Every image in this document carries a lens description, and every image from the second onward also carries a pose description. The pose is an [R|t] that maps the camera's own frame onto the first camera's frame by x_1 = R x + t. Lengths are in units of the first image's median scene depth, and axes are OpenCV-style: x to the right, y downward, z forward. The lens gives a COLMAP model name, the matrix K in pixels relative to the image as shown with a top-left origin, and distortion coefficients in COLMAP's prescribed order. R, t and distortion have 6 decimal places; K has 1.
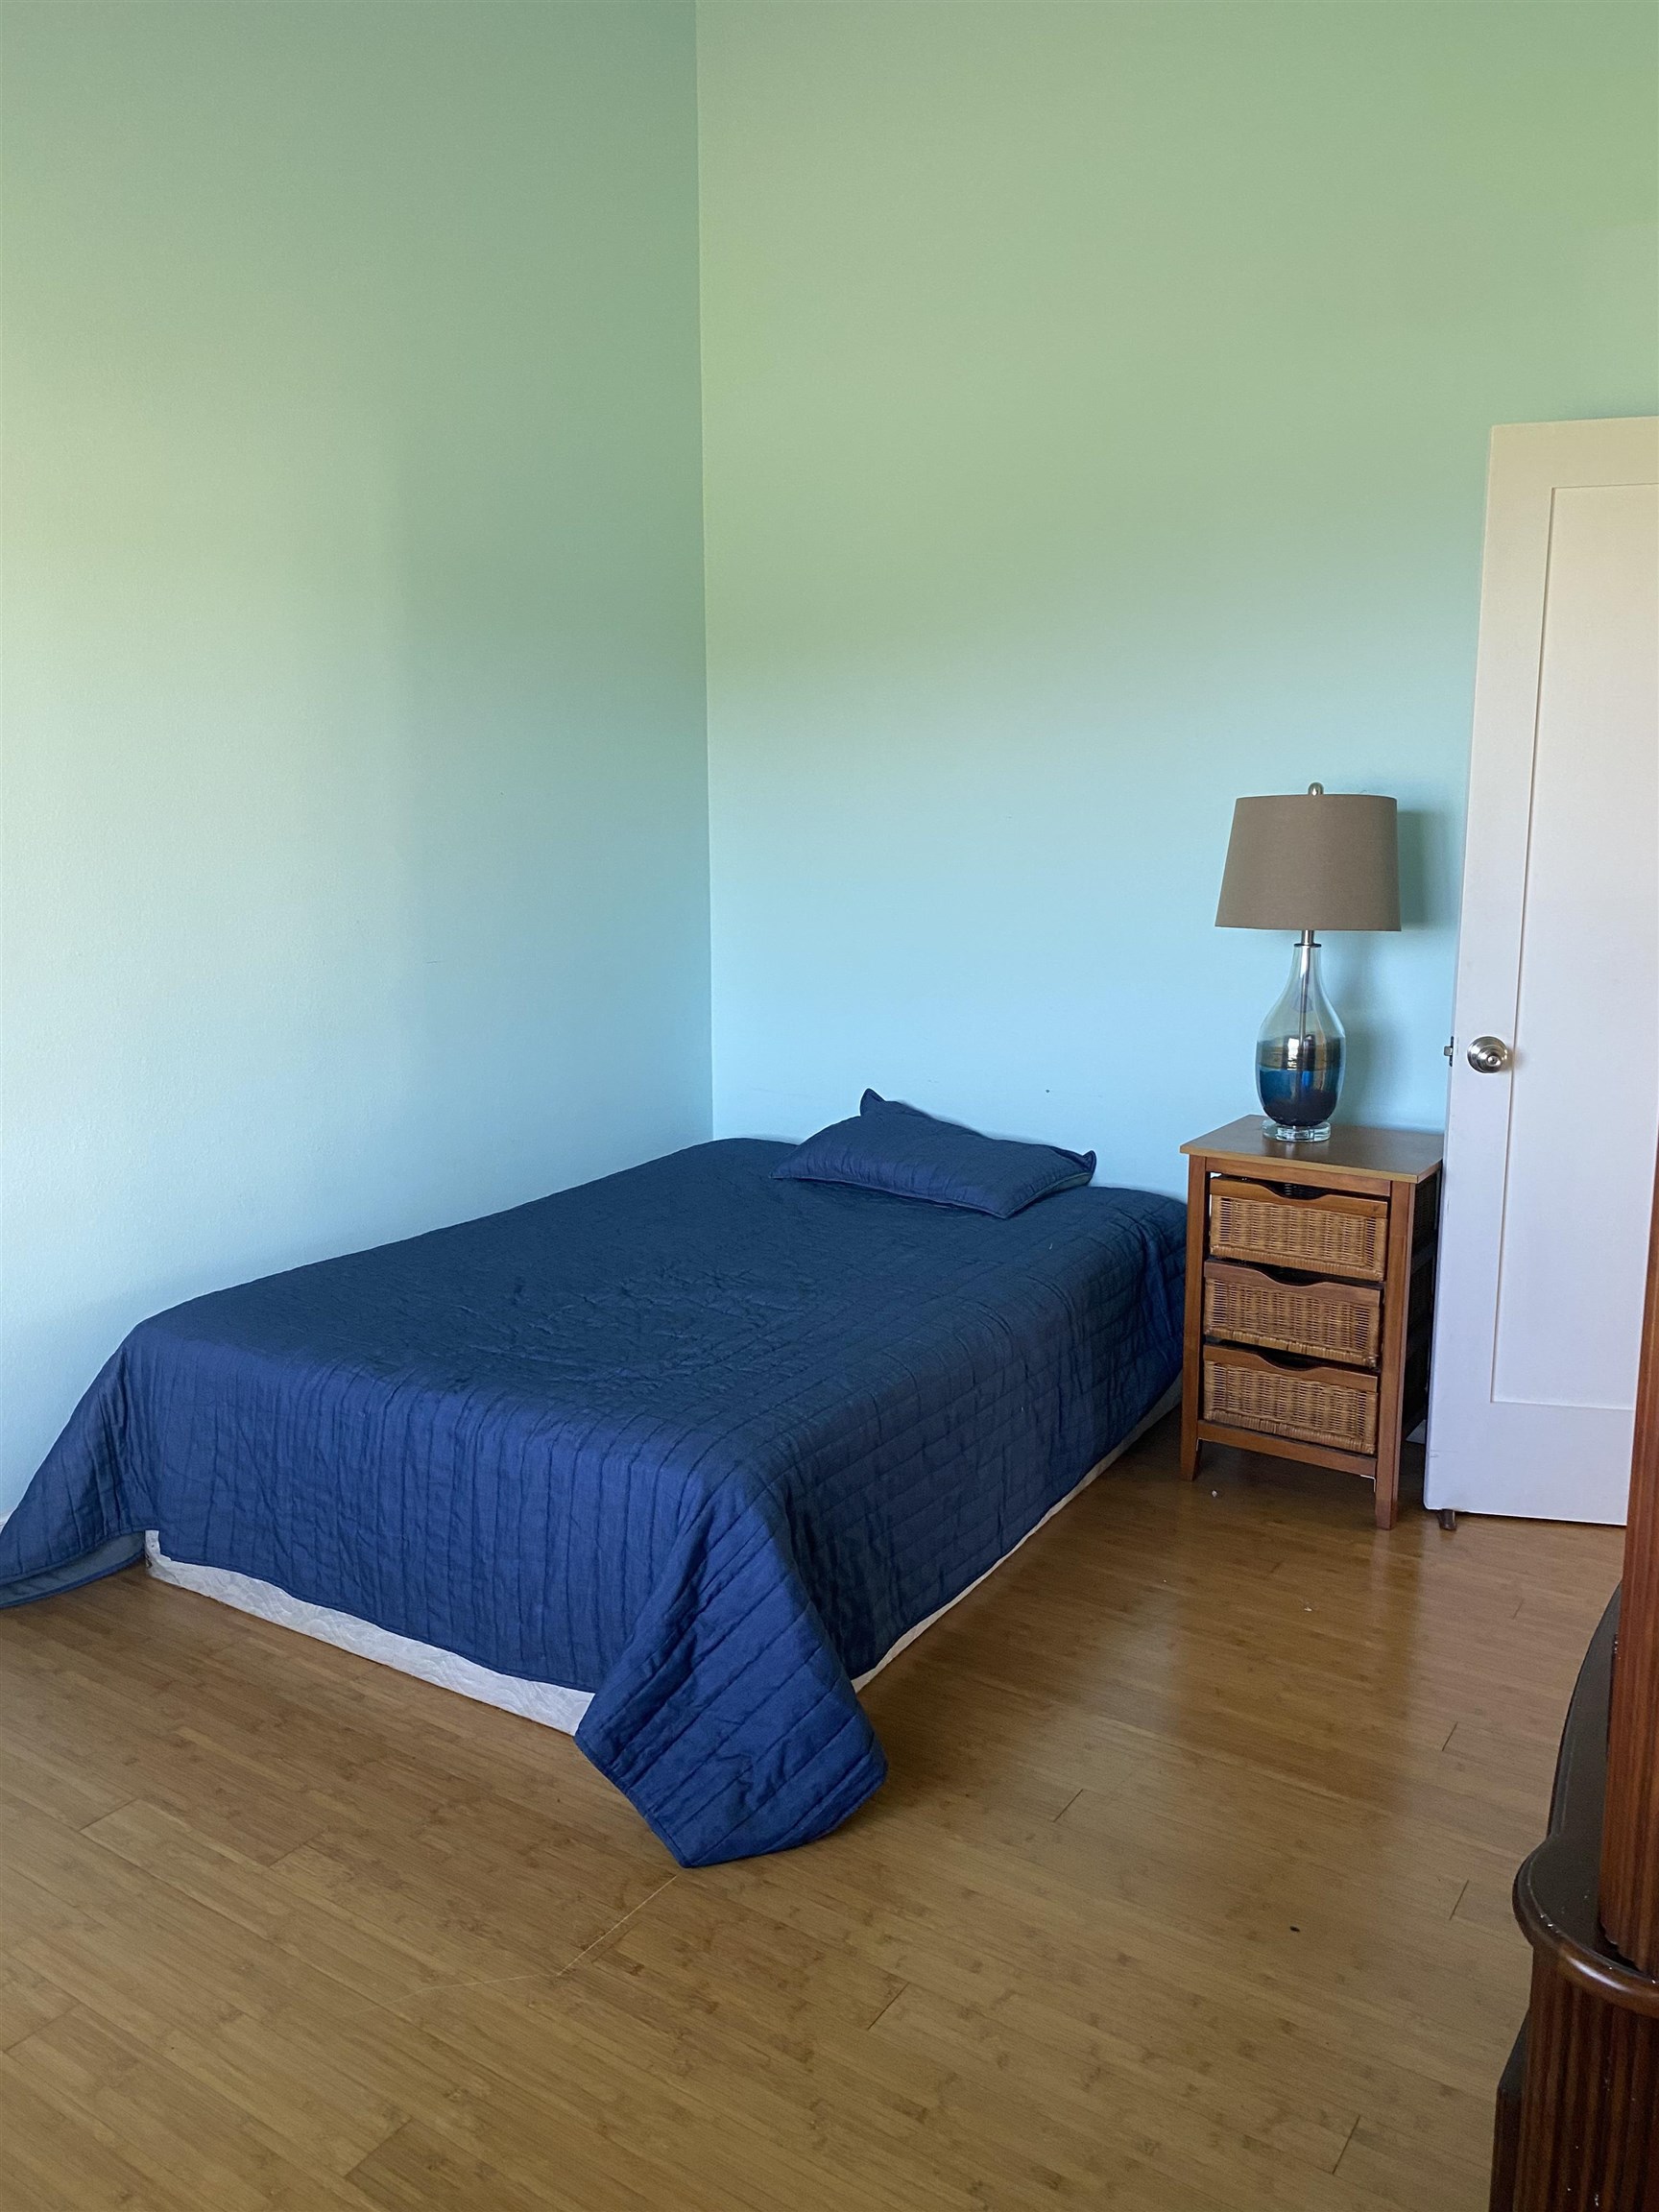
lens RADIAL K [[1717.0, 0, 819.7], [0, 1717.0, 1105.5], [0, 0, 1]] dist [0.082869, -0.122430]
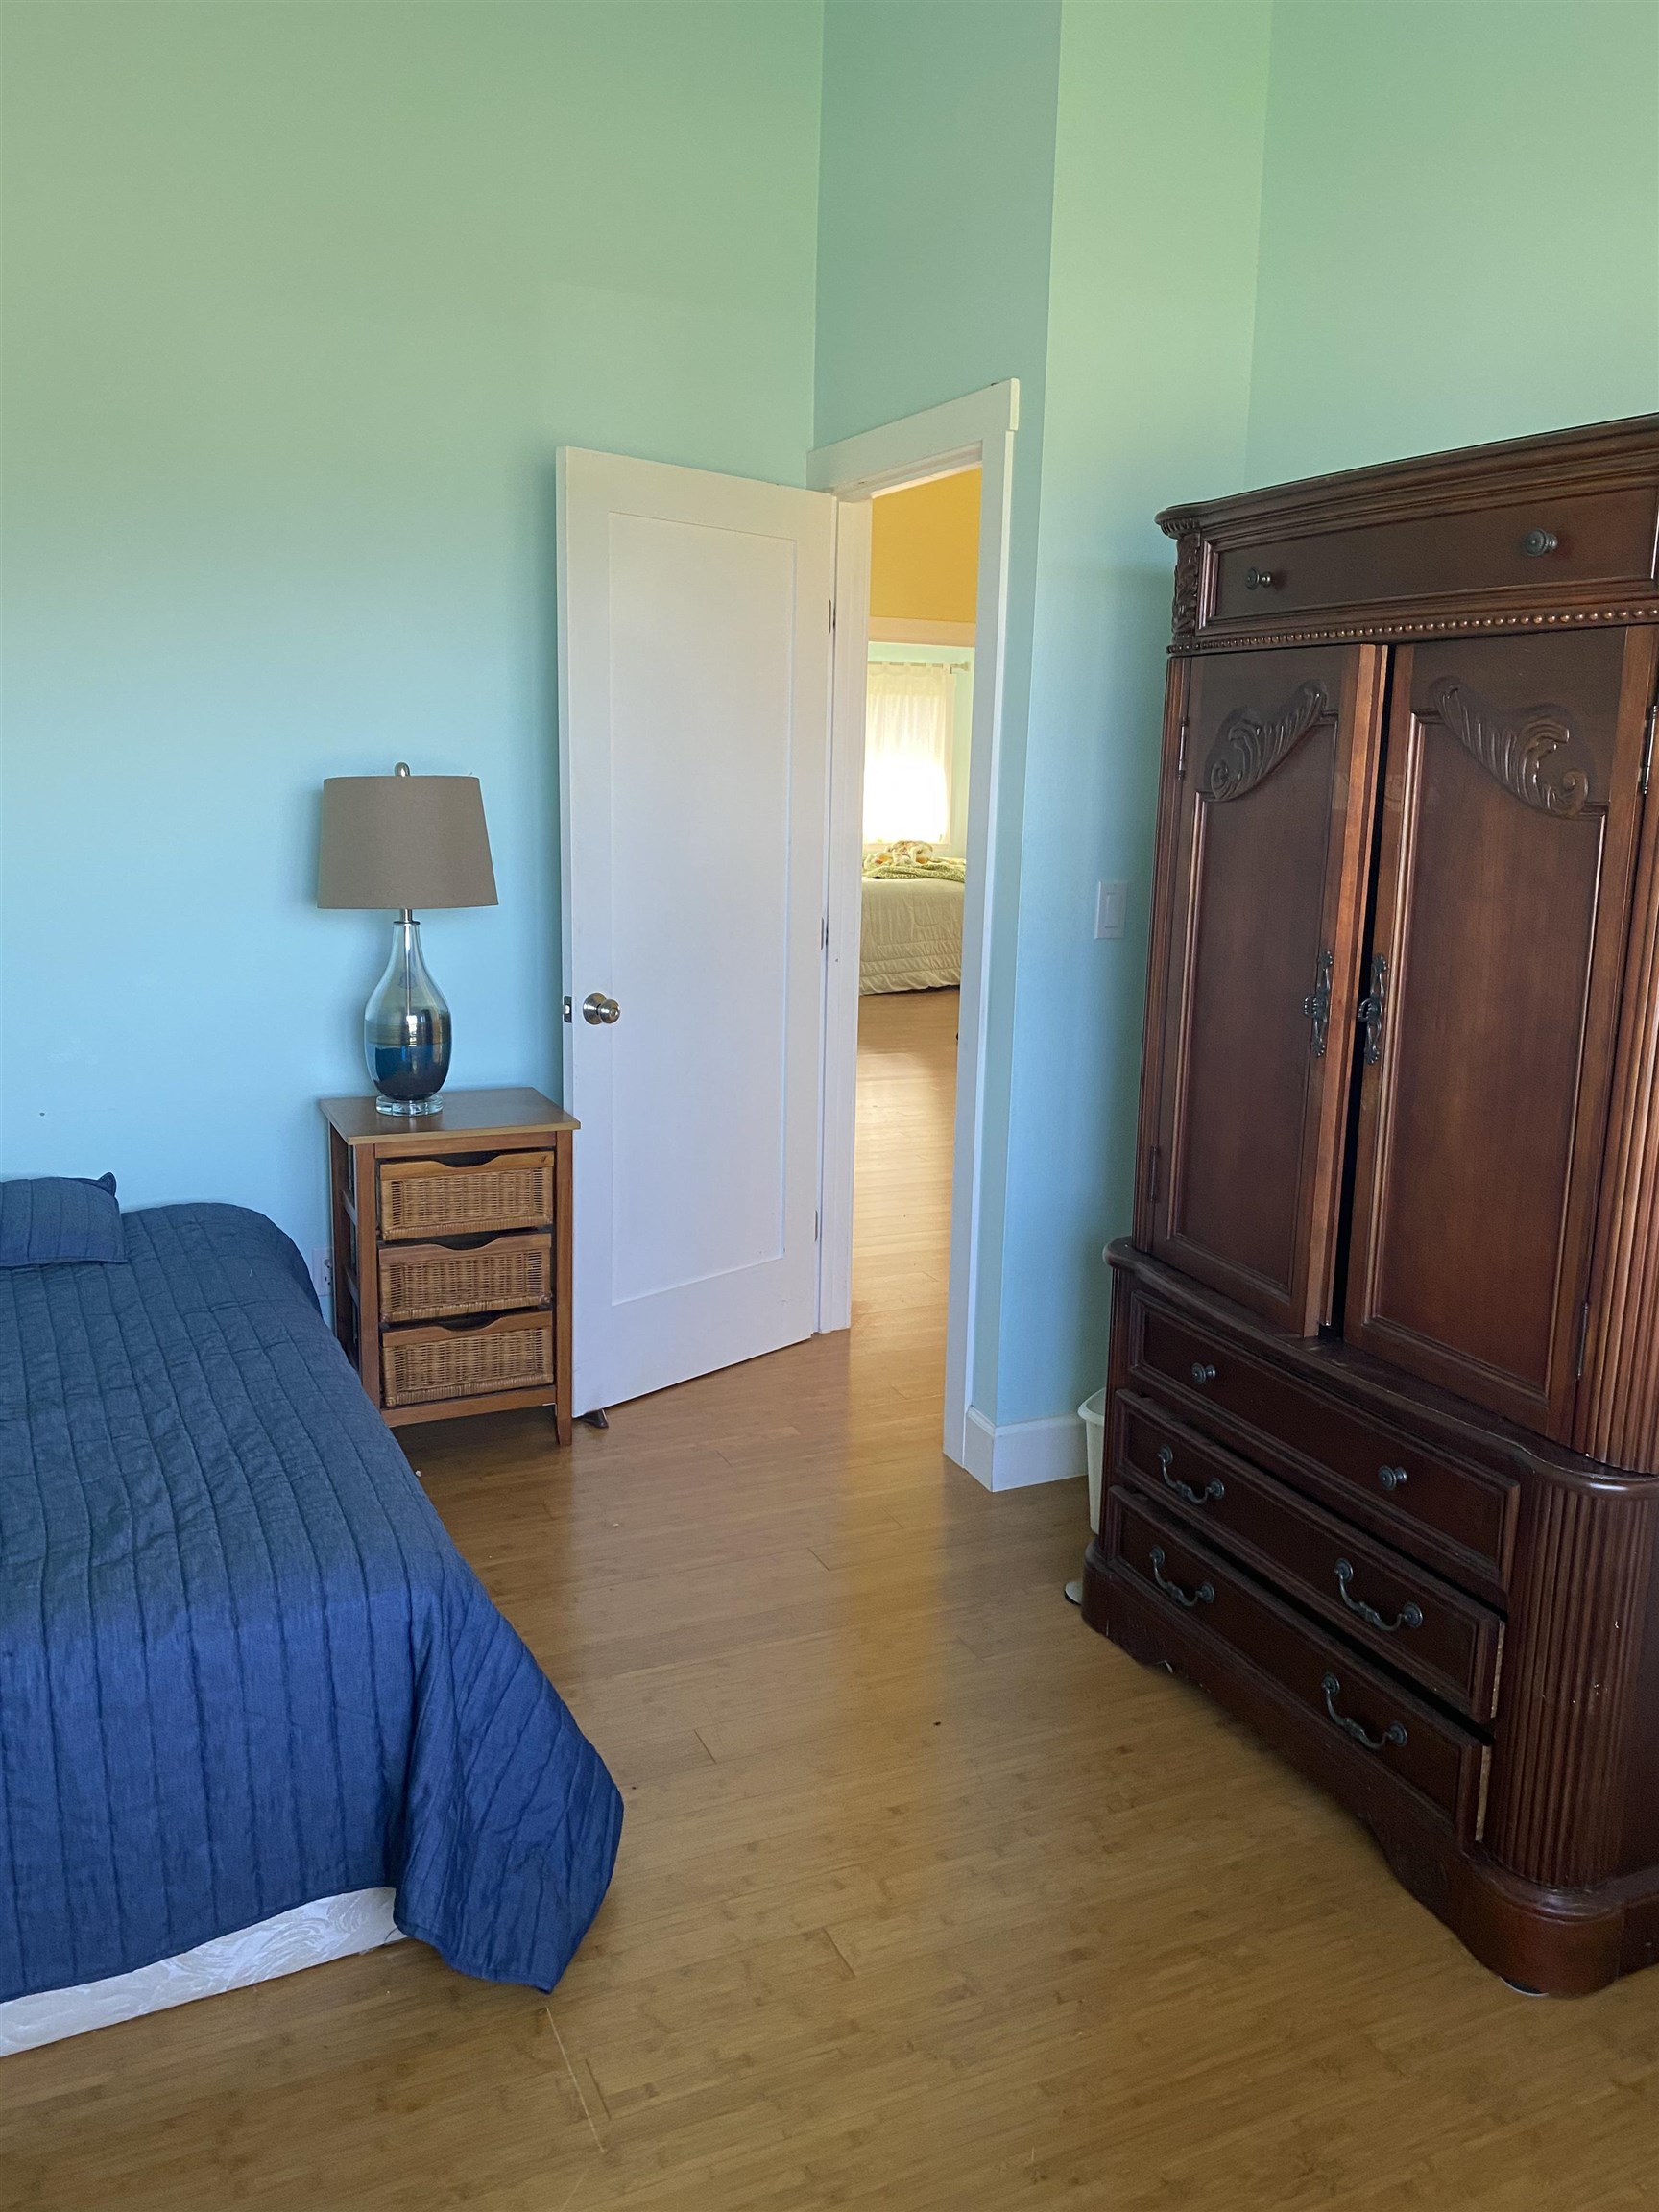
lens RADIAL K [[1717.0, 0, 819.7], [0, 1717.0, 1105.5], [0, 0, 1]] dist [0.082869, -0.122430]
pose [[0.503404, -0.152109, 0.850557, -0.490476], [0.133063, 0.986287, 0.097629, -0.054900], [-0.853744, 0.064031, 0.516741, 0.276793]]
